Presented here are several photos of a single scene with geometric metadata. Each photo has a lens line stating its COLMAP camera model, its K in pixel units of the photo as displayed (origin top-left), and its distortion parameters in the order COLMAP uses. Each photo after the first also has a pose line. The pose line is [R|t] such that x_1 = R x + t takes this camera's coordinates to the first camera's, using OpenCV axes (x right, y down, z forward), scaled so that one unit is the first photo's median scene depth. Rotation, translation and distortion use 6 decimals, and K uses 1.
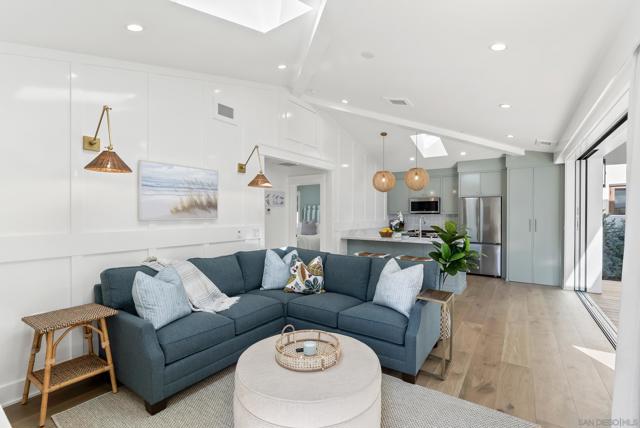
lens RADIAL K [[289.0, 0, 320.1], [0, 289.0, 216.6], [0, 0, 1]] dist [-0.000915, 0.000259]
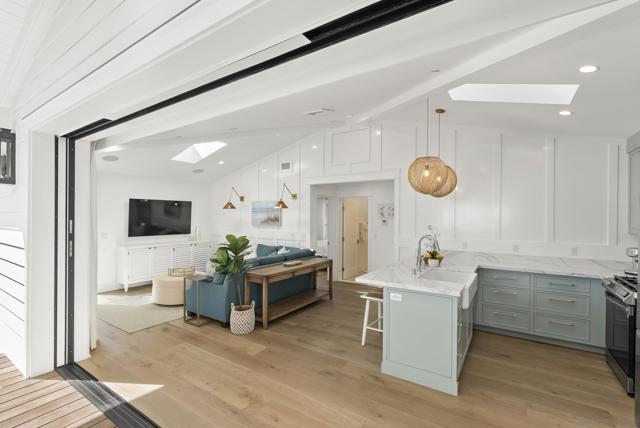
lens RADIAL K [[289.0, 0, 322.6], [0, 289.0, 215.8], [0, 0, 1]] dist [-0.000915, 0.000259]
pose [[0.035796, -0.003649, -0.999352, 0.917311], [-0.017788, 0.999833, -0.004288, -0.035227], [0.999201, 0.017930, 0.035725, 0.733512]]
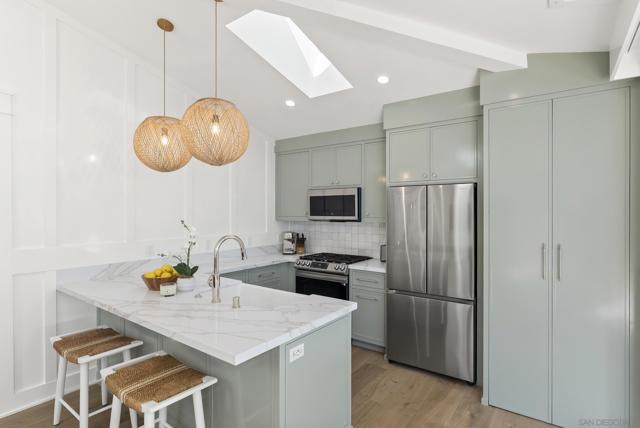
lens RADIAL K [[324.1, 0, 319.4], [0, 324.1, 211.7], [0, 0, 1]] dist [0.005929, 0.000389]
pose [[0.999697, 0.001843, -0.024529, 0.456498], [-0.002022, 0.999972, -0.007238, -0.026562], [0.024515, 0.007285, 0.999673, 0.583972]]
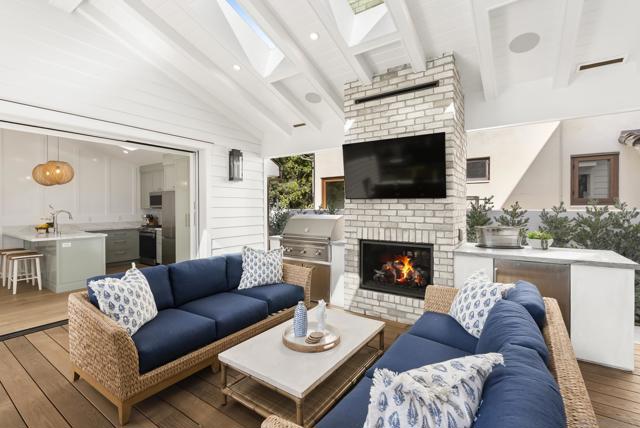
lens RADIAL K [[289.0, 0, 319.9], [0, 289.0, 209.5], [0, 0, 1]] dist [-0.000915, 0.000259]
pose [[0.999986, -0.002093, 0.004904, 1.170694], [0.002112, 0.999990, -0.003856, 0.001258], [-0.004896, 0.003866, 0.999981, 0.024125]]
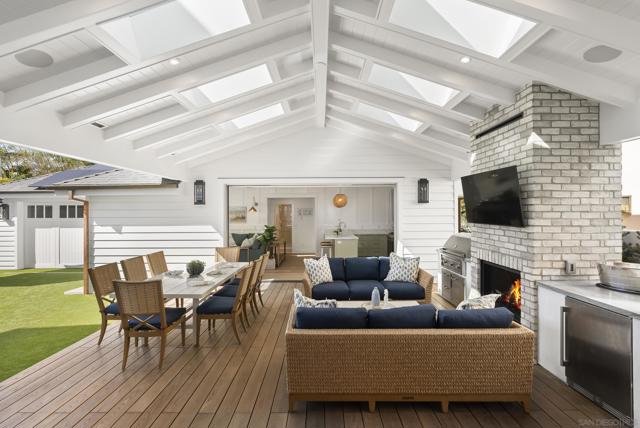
lens RADIAL K [[289.0, 0, 318.9], [0, 289.0, 213.0], [0, 0, 1]] dist [-0.000915, 0.000259]
pose [[0.563846, -0.003206, -0.825873, 1.629085], [-0.003472, 0.999974, -0.006252, -0.043409], [0.825872, 0.006393, 0.563821, -0.069483]]
